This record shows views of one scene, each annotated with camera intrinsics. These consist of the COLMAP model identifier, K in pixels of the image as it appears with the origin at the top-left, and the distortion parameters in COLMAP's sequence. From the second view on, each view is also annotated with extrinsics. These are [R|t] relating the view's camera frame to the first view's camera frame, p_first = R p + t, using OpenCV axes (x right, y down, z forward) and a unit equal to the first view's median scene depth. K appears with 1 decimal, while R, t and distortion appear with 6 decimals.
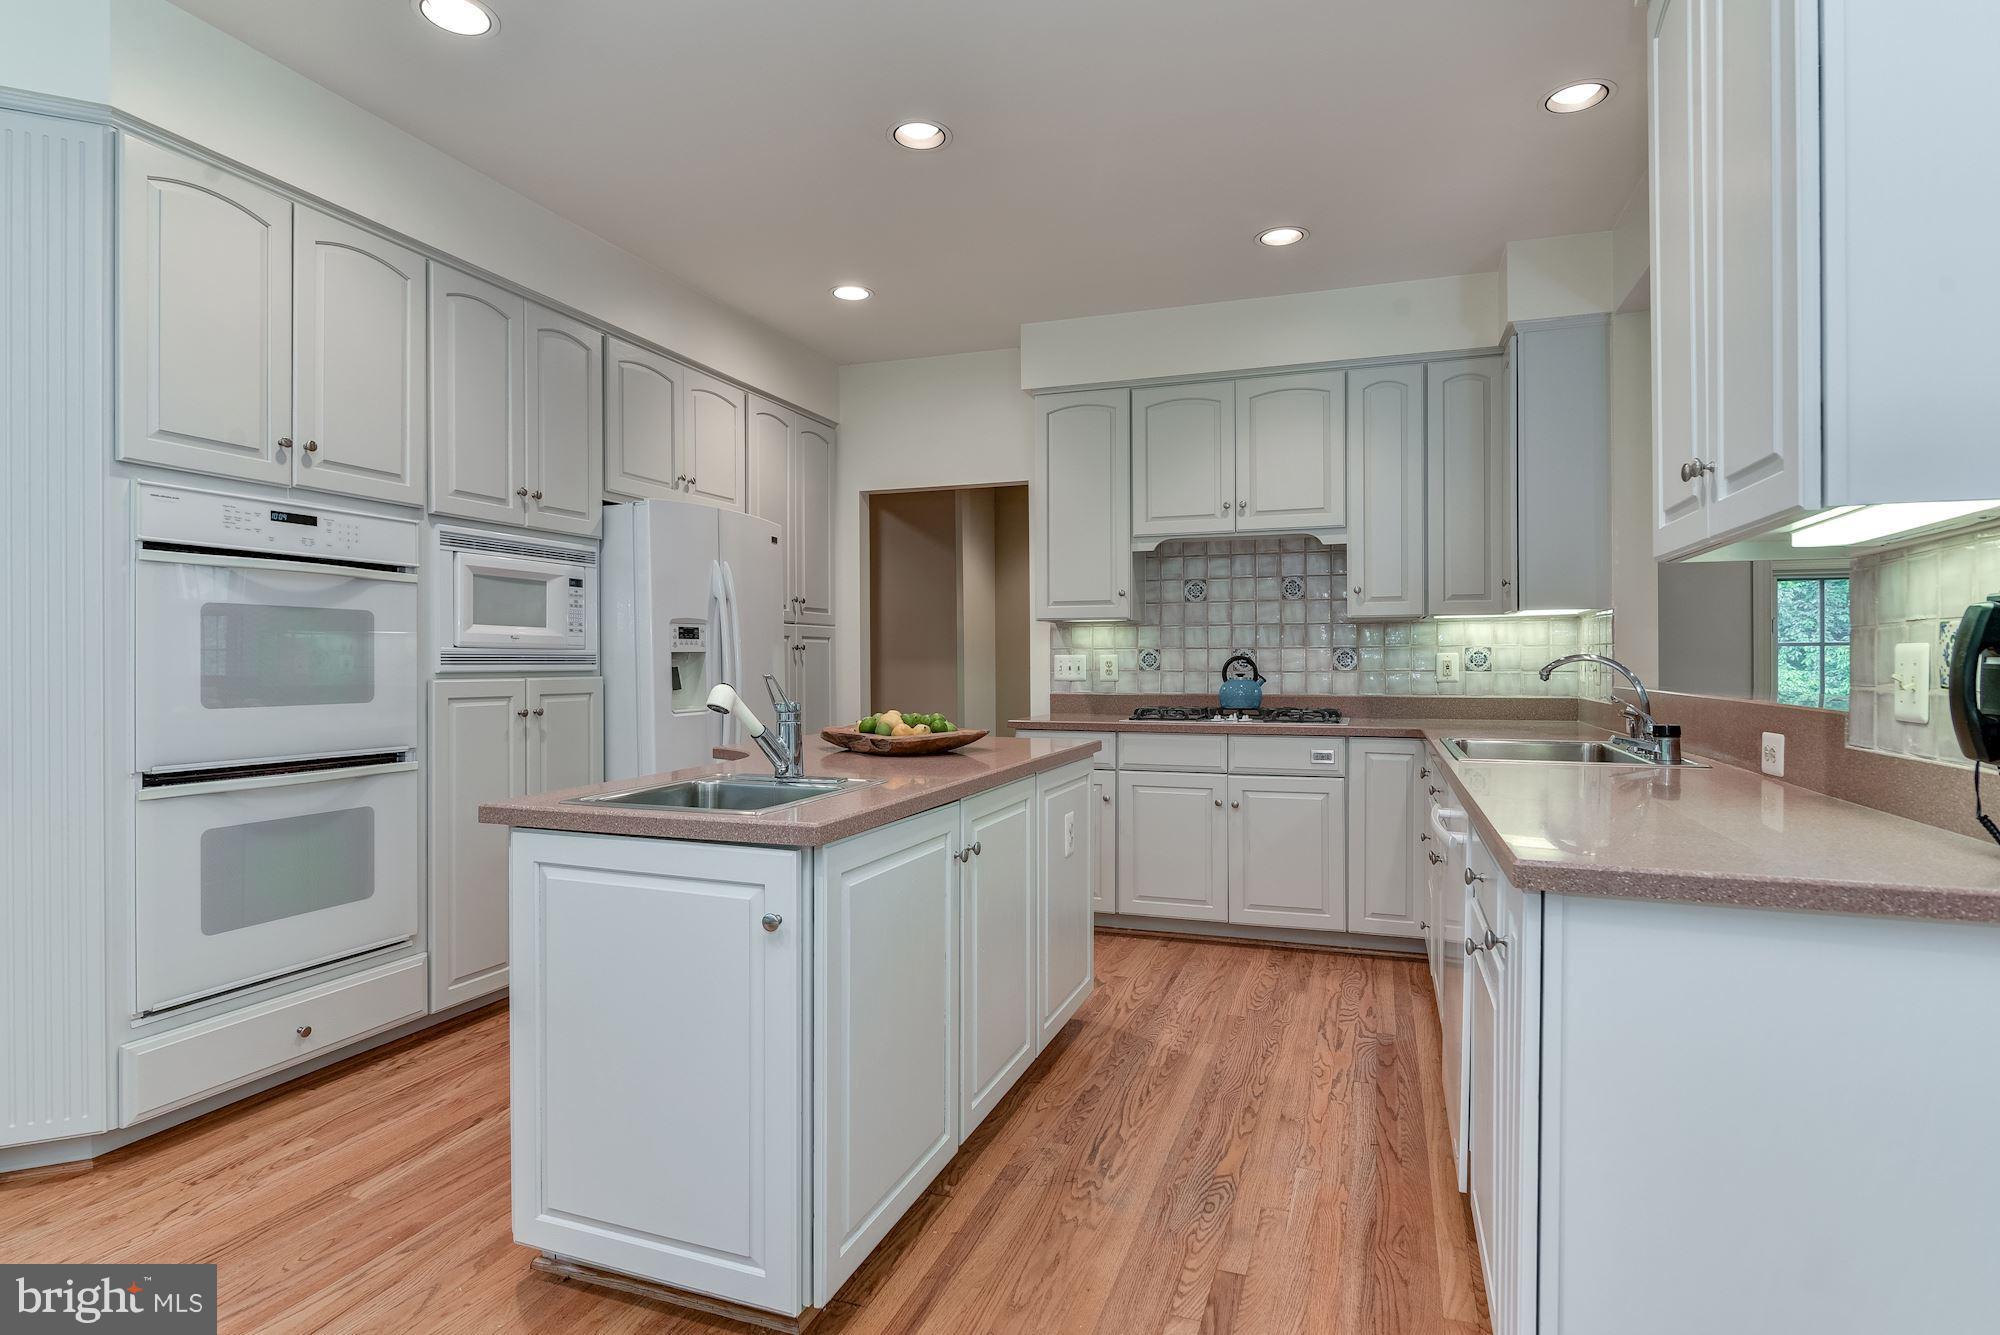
lens RADIAL K [[1040.7, 0, 974.5], [0, 1040.7, 657.1], [0, 0, 1]] dist [-0.005275, -0.000367]
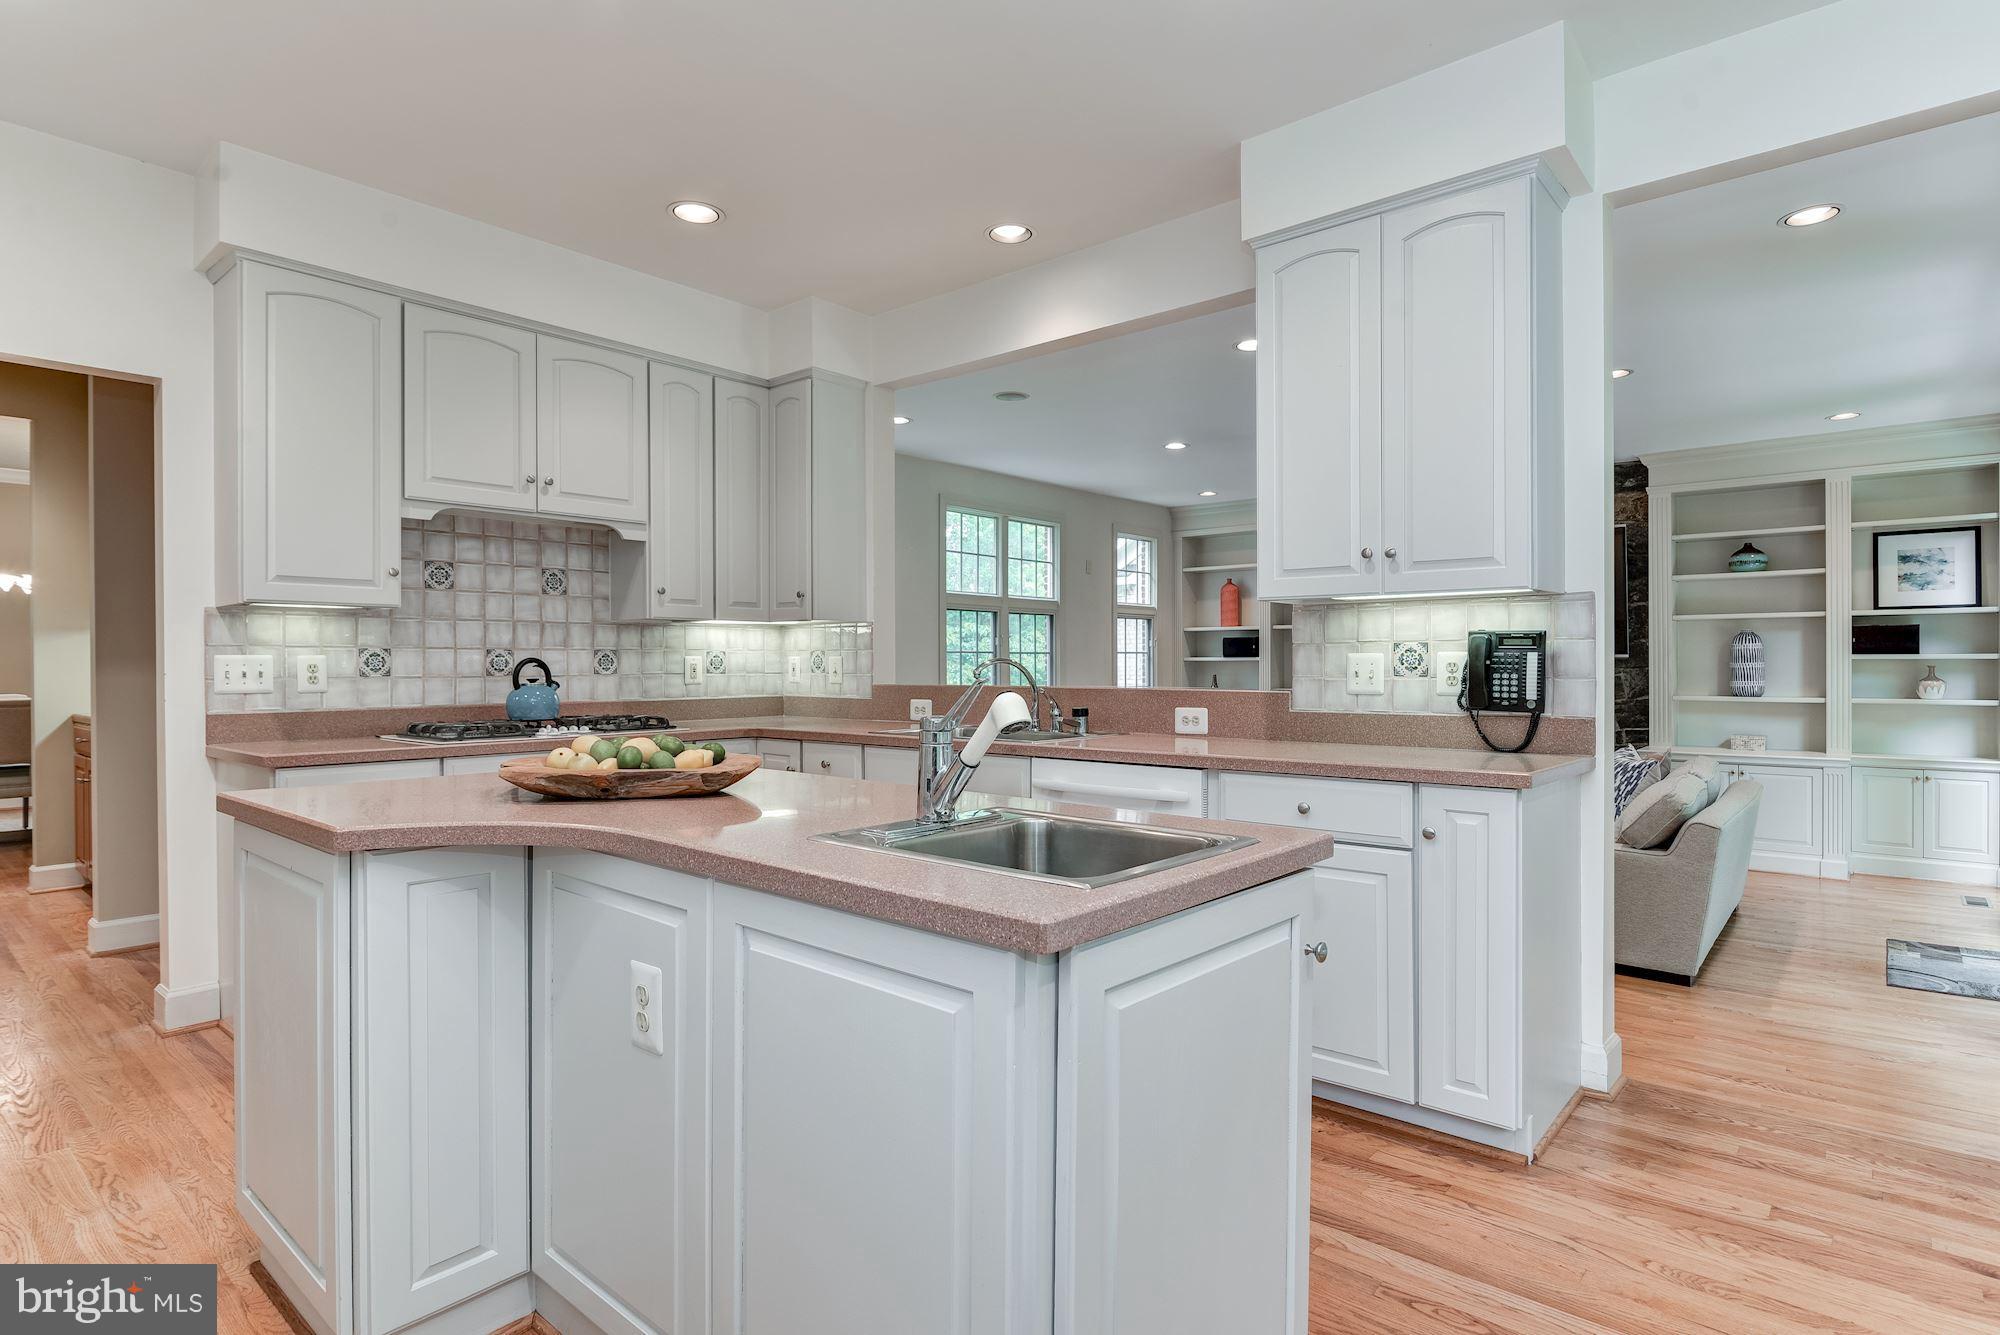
lens RADIAL K [[1040.7, 0, 983.1], [0, 1040.7, 674.6], [0, 0, 1]] dist [-0.005275, -0.000367]
pose [[0.360003, -0.008520, 0.932912, -0.406989], [-0.002313, 0.999947, 0.010024, 0.003126], [-0.932948, -0.005766, 0.359964, 0.346798]]
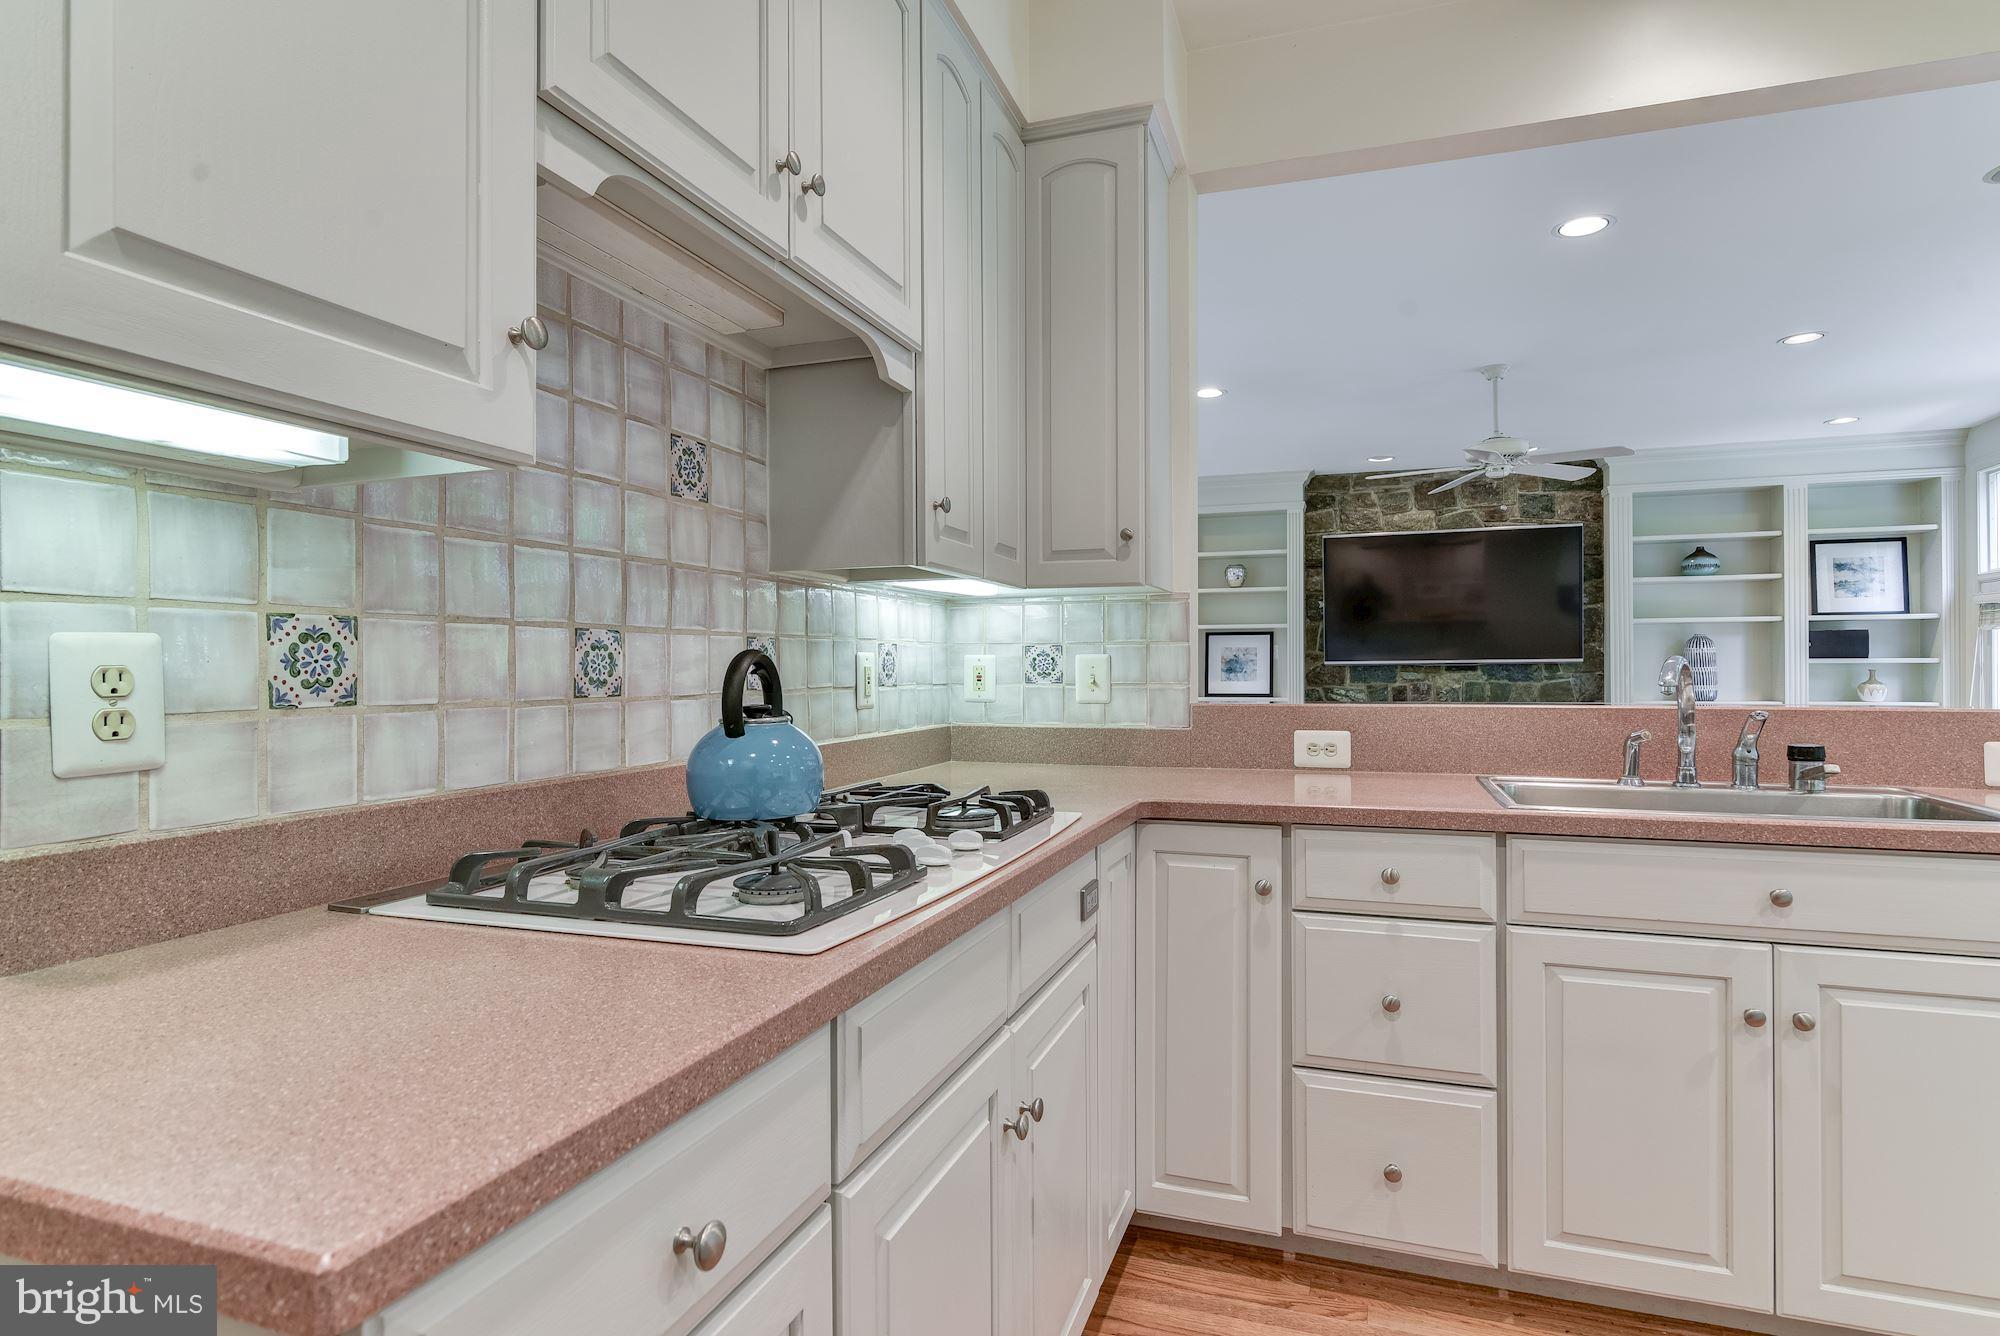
lens RADIAL K [[1040.7, 0, 972.7], [0, 1040.7, 657.0], [0, 0, 1]] dist [-0.005275, -0.000367]
pose [[-0.021022, 0.013766, 0.999684, -0.064833], [-0.000999, 0.999904, -0.013790, 0.005176], [-0.999779, -0.001288, -0.021006, 0.937427]]
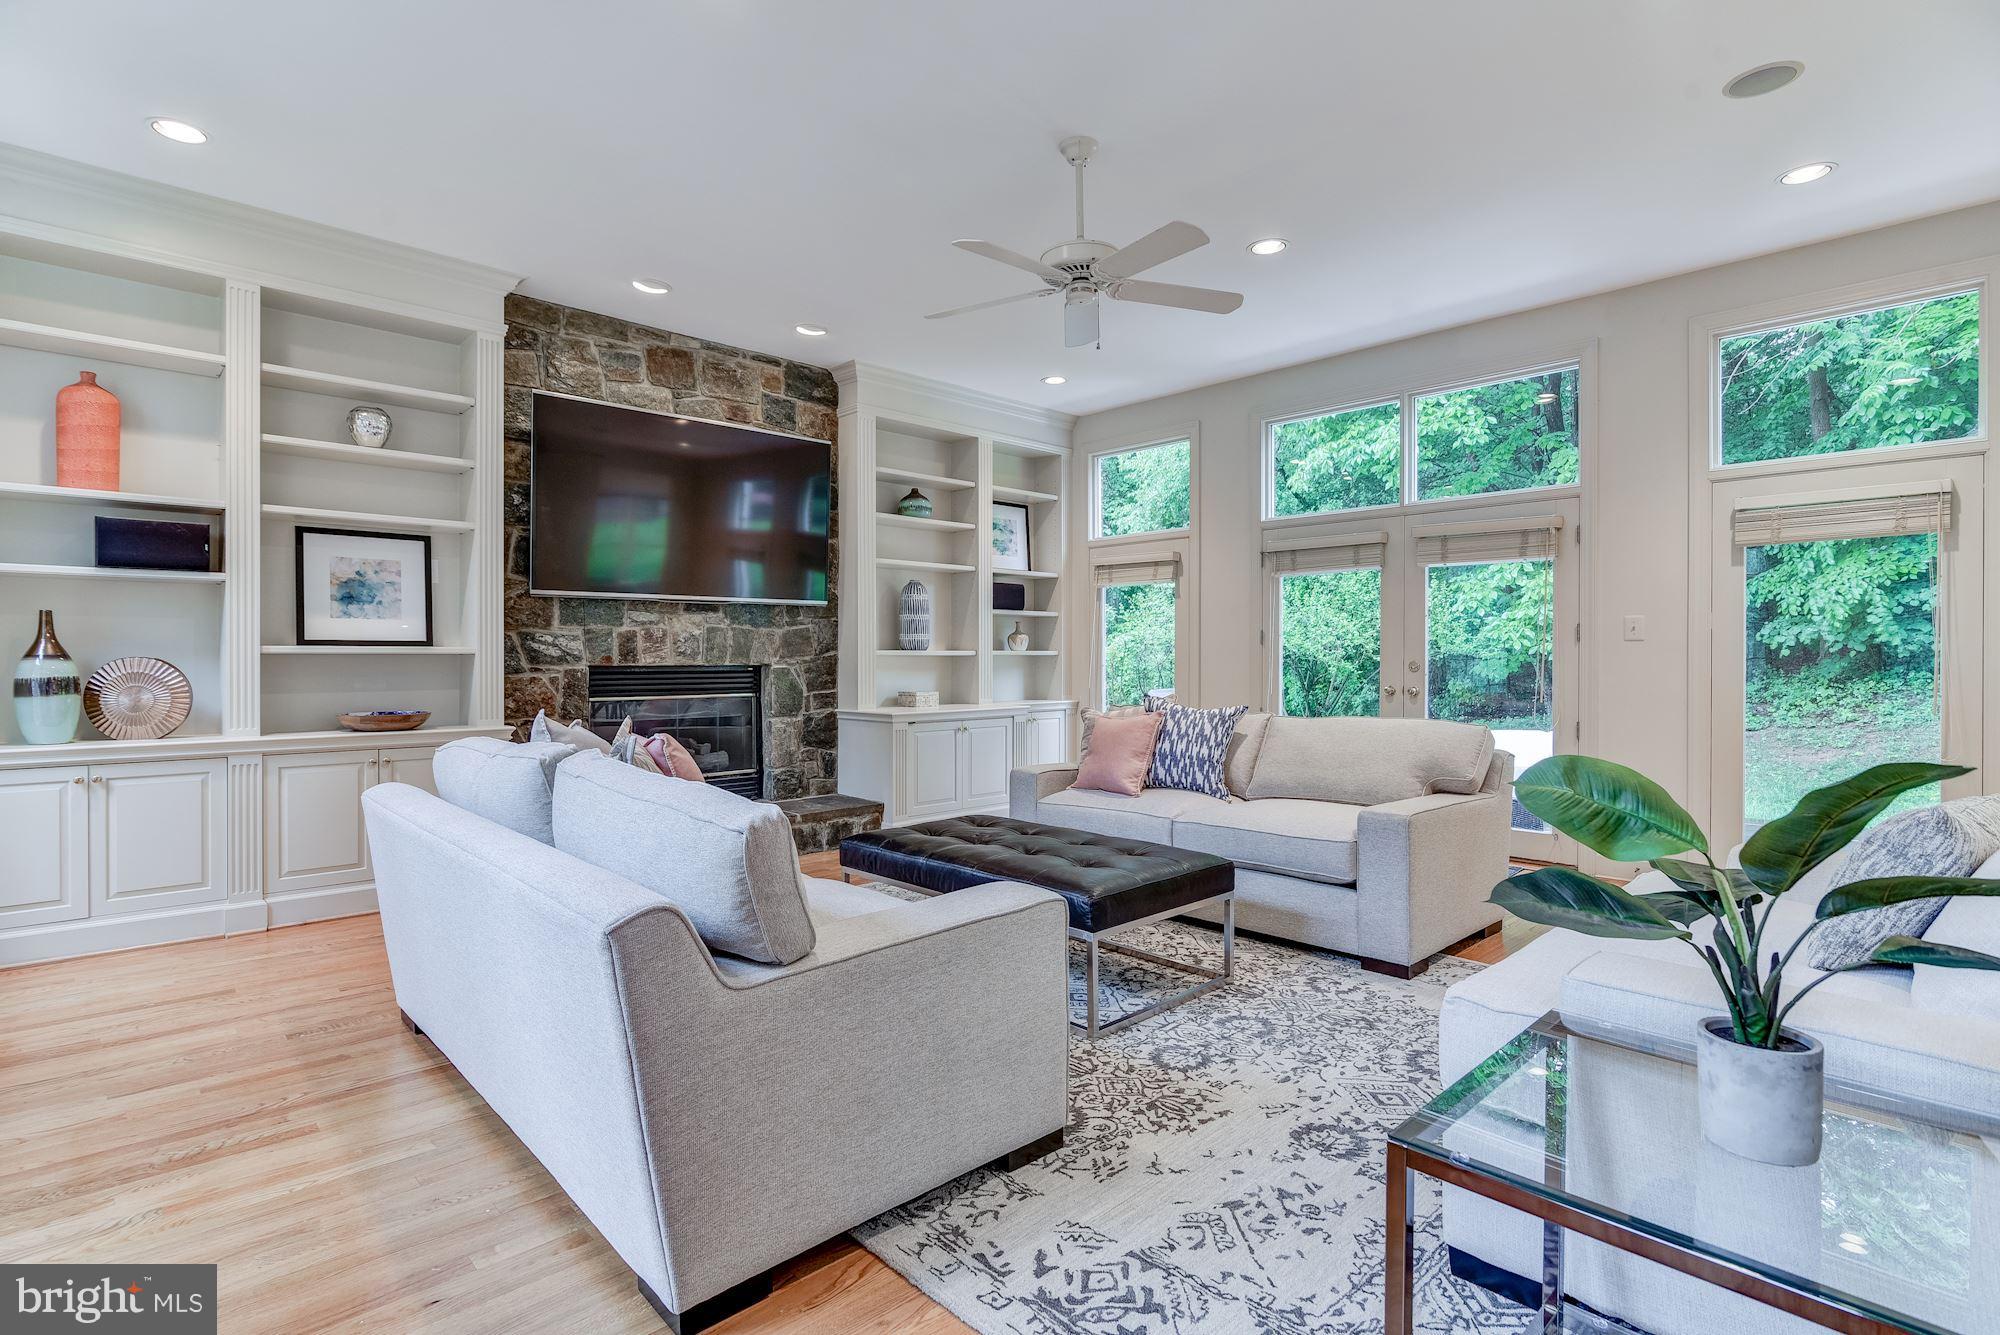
lens RADIAL K [[996.2, 0, 993.1], [0, 996.2, 665.9], [0, 0, 1]] dist [-0.010462, 0.001689]
pose [[-0.910397, 0.000833, 0.413734, 0.747703], [0.002660, 0.999989, 0.003839, 0.064231], [-0.413727, 0.004595, -0.910390, 1.063121]]
